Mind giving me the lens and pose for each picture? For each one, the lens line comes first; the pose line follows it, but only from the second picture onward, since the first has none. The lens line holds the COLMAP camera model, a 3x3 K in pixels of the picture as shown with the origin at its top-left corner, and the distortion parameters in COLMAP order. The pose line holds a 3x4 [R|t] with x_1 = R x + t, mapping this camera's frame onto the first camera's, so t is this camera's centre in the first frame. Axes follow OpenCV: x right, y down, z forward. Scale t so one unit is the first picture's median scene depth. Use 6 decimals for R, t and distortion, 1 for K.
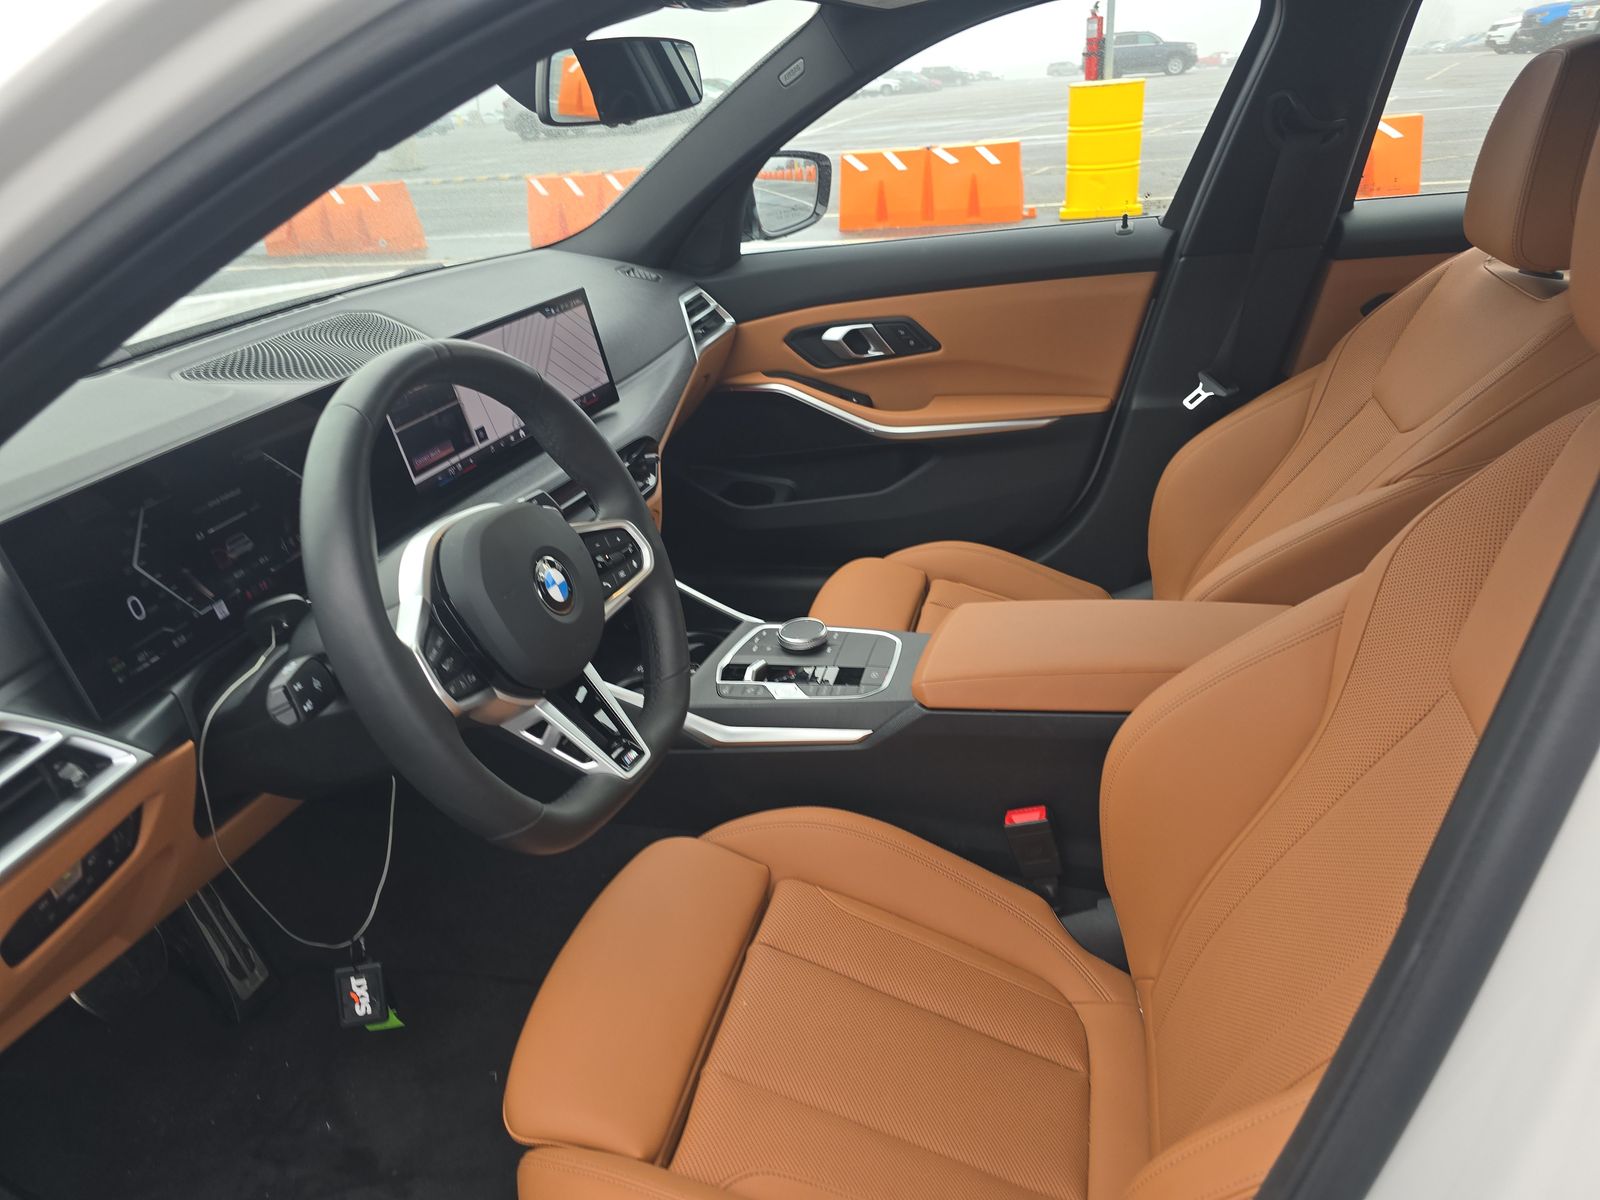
lens RADIAL K [[1076.5, 0, 798.0], [0, 1076.5, 602.4], [0, 0, 1]] dist [0.021803, -0.021798]
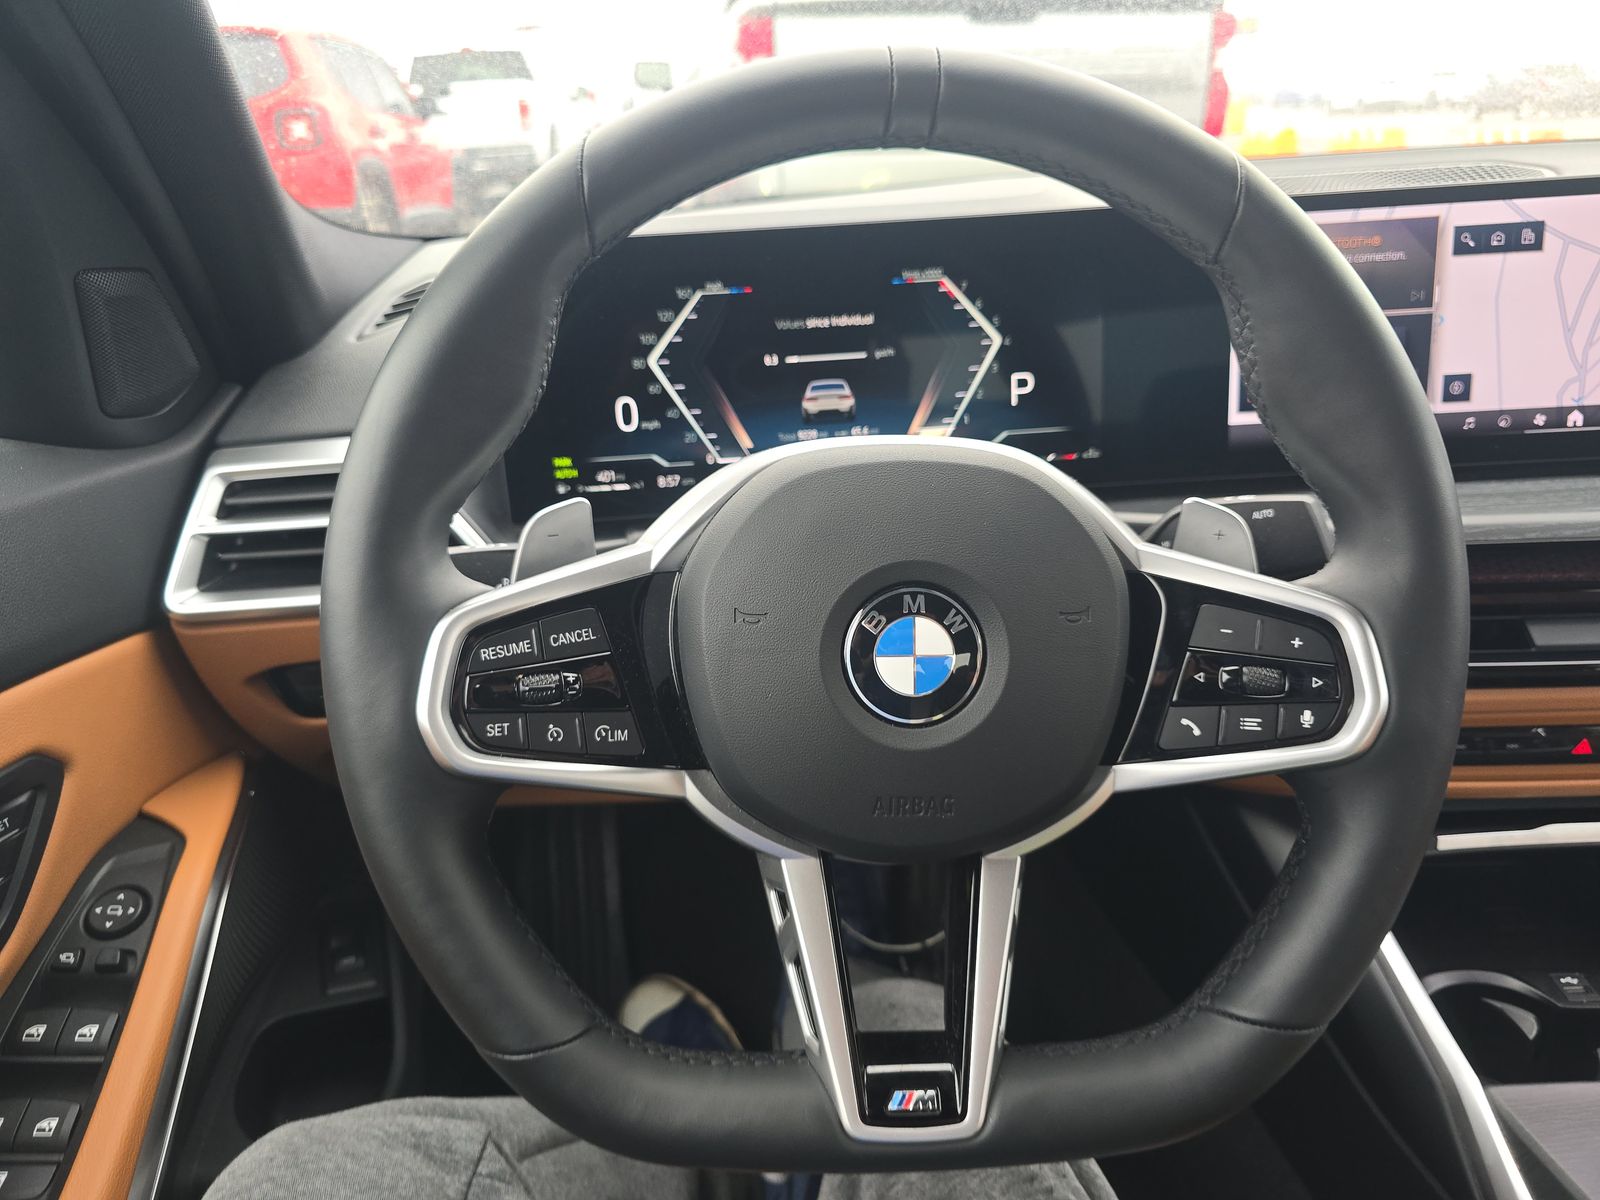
lens RADIAL K [[1076.5, 0, 799.6], [0, 1076.5, 602.8], [0, 0, 1]] dist [0.021803, -0.021798]
pose [[0.340536, 0.404298, -0.848869, 0.071674], [-0.388525, 0.882652, 0.264526, -0.080555], [0.856203, 0.239726, 0.457655, 0.523321]]
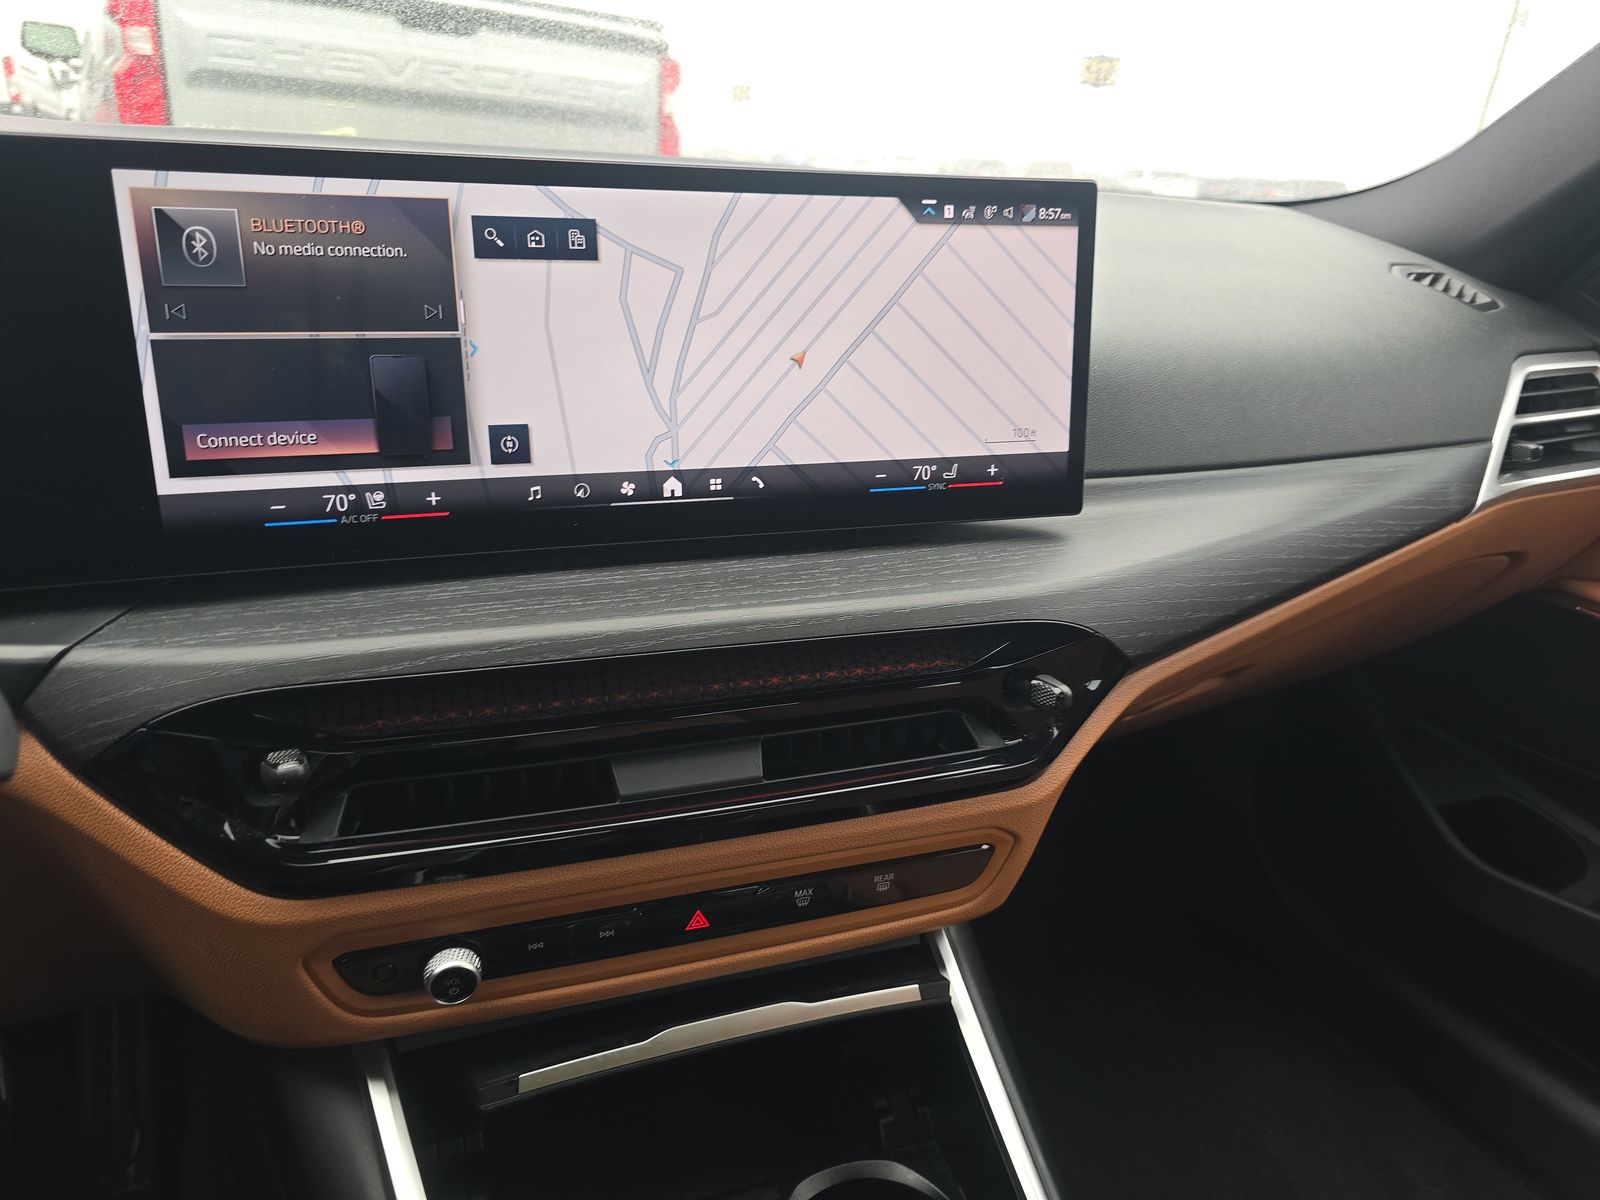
lens RADIAL K [[1033.5, 0, 791.8], [0, 1033.5, 605.9], [0, 0, 1]] dist [0.025883, 0.003934]
pose [[0.640035, 0.362938, -0.677223, 0.023389], [-0.413043, 0.905739, 0.095042, -0.176964], [0.647882, 0.218892, 0.729613, 0.810072]]
